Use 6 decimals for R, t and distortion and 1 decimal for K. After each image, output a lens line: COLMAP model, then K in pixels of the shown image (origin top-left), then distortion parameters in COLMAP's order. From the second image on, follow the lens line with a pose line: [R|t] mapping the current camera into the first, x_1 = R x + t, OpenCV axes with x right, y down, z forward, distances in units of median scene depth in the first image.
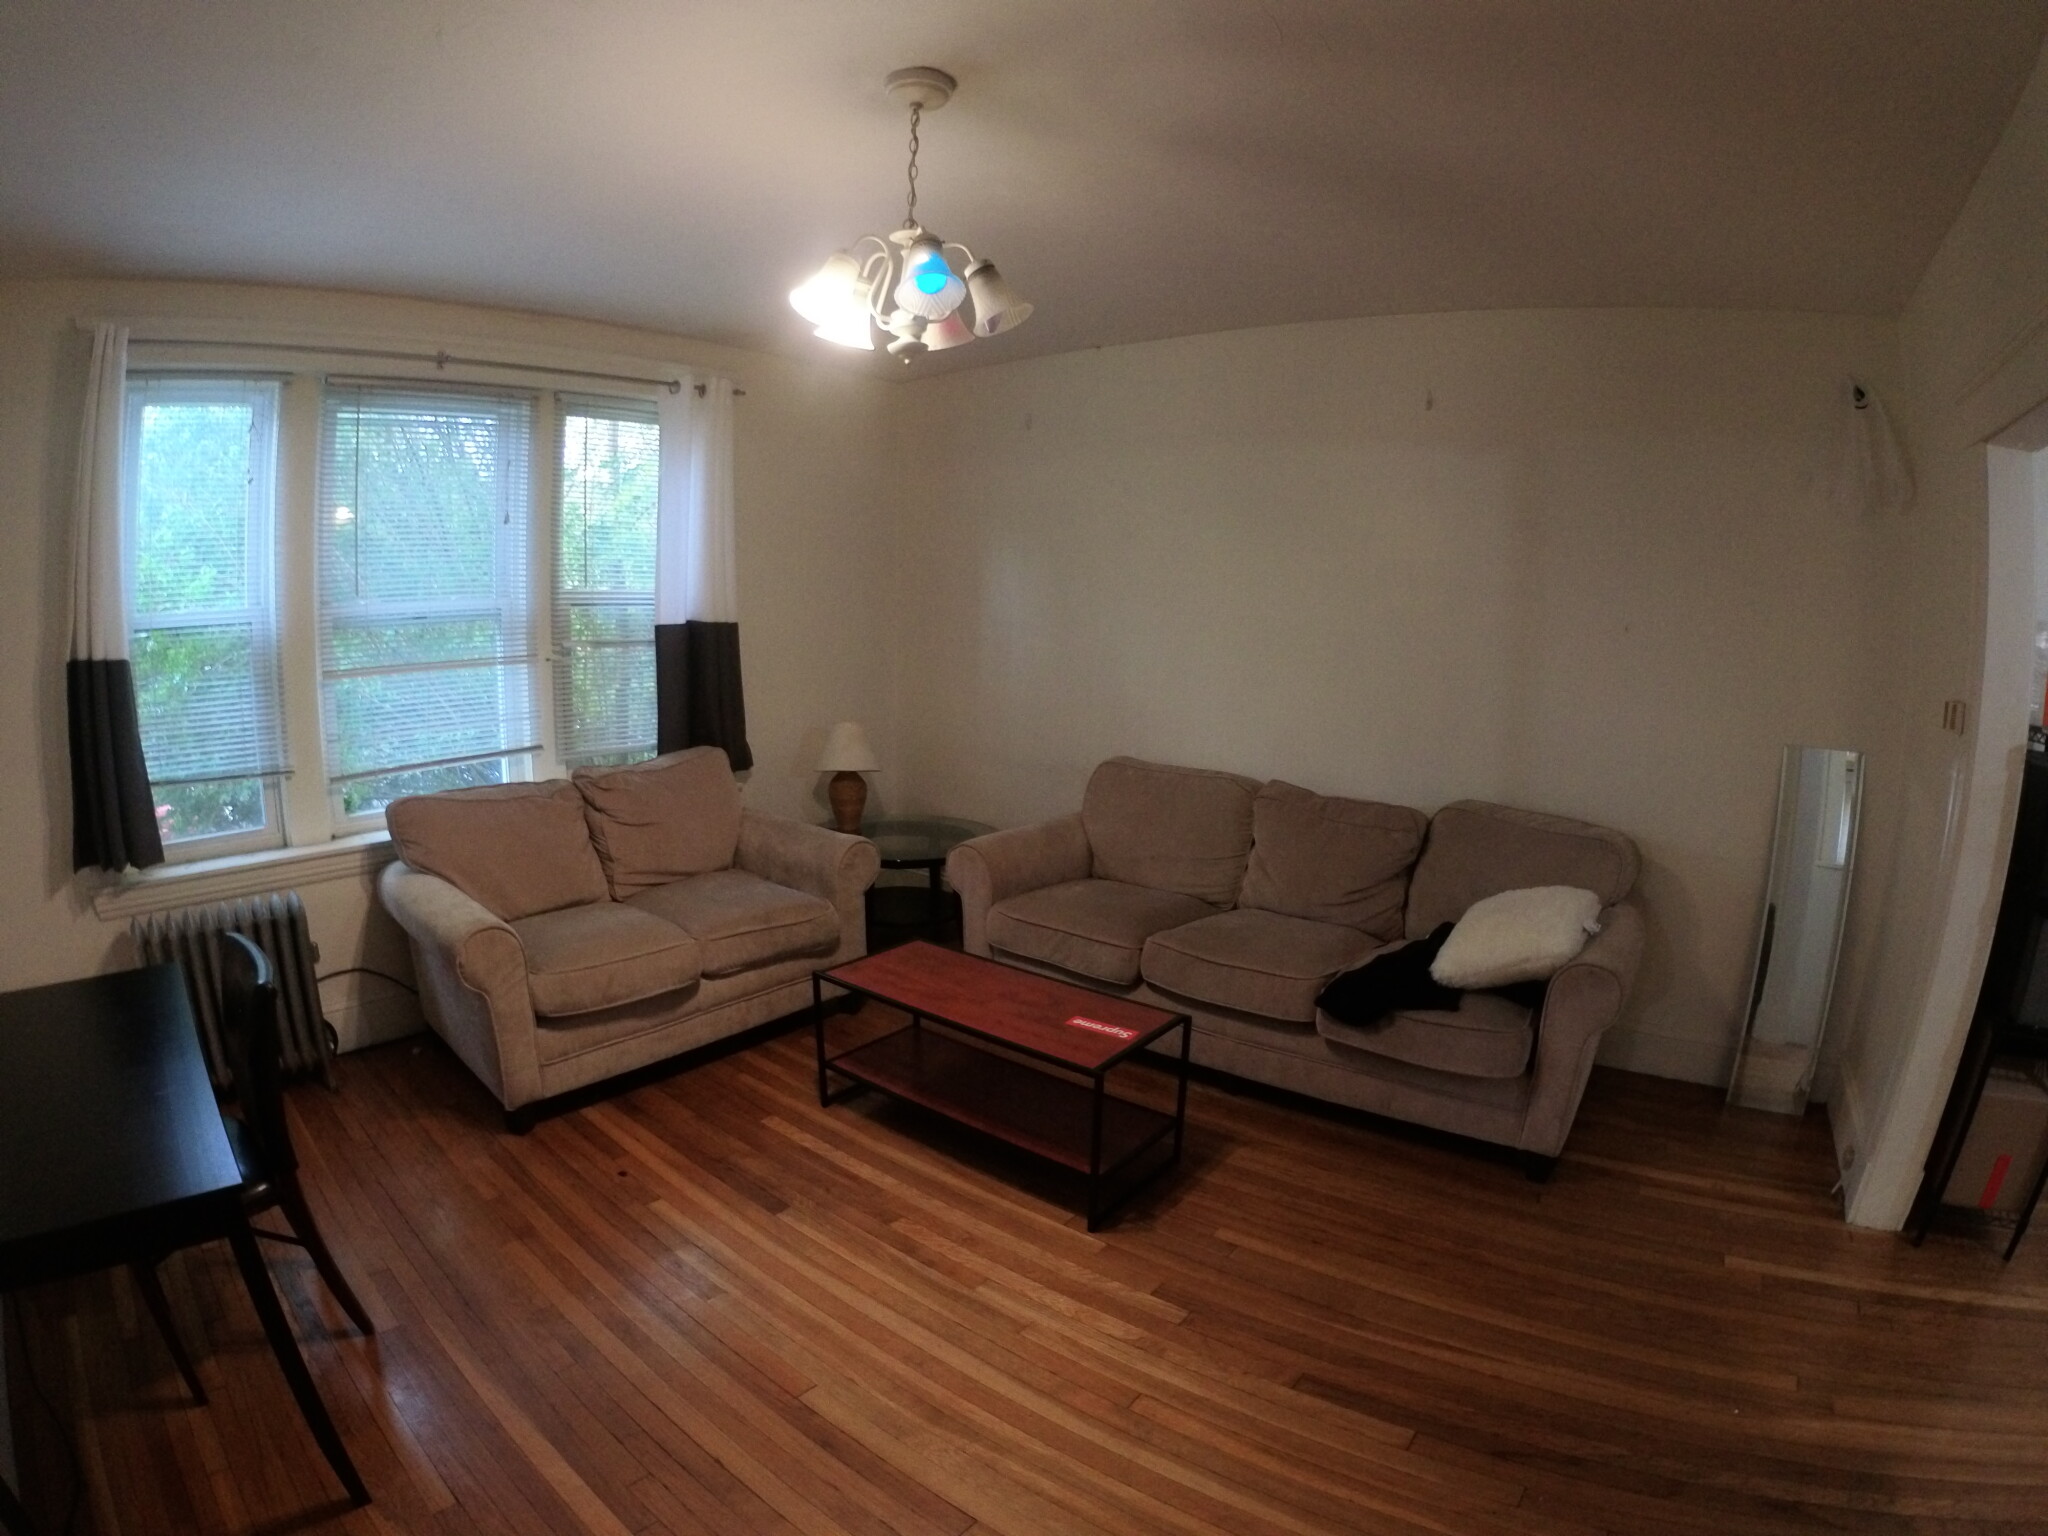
lens RADIAL K [[1075.5, 0, 1018.6], [0, 1075.5, 771.0], [0, 0, 1]] dist [-0.227507, 0.042323]
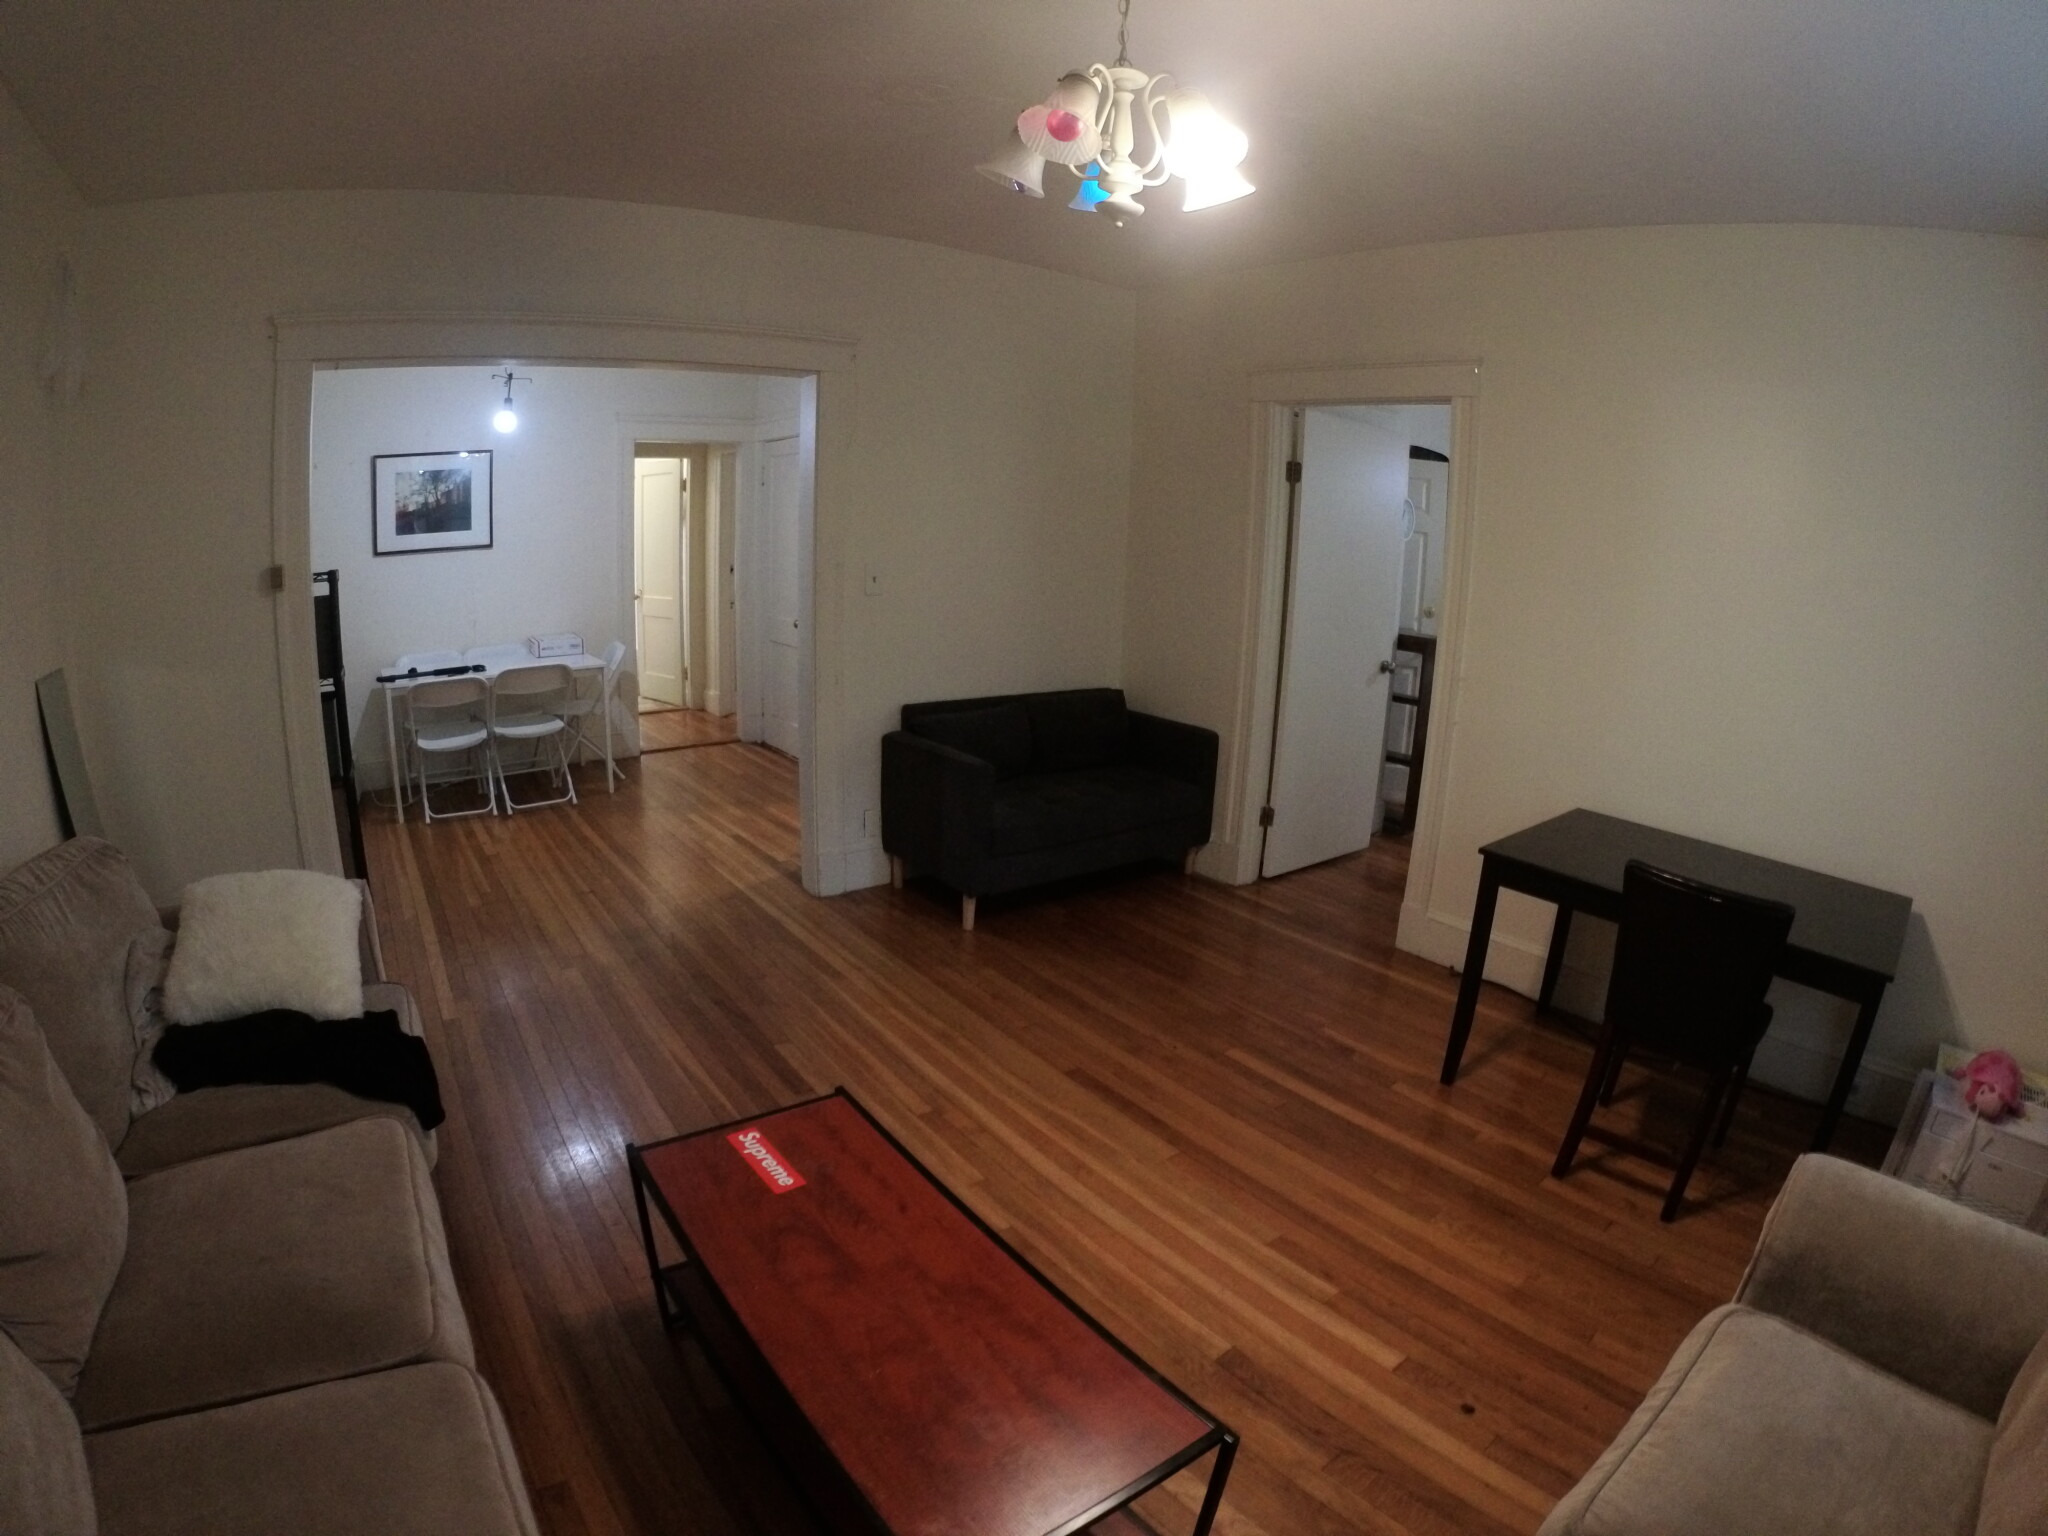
lens RADIAL K [[1075.5, 0, 1018.6], [0, 1075.5, 771.0], [0, 0, 1]] dist [-0.227507, 0.042323]
pose [[-0.968307, -0.098785, 0.229397, -0.201732], [-0.002308, 0.921959, 0.387280, -0.237059], [-0.249752, 0.374476, -0.892968, 1.472020]]
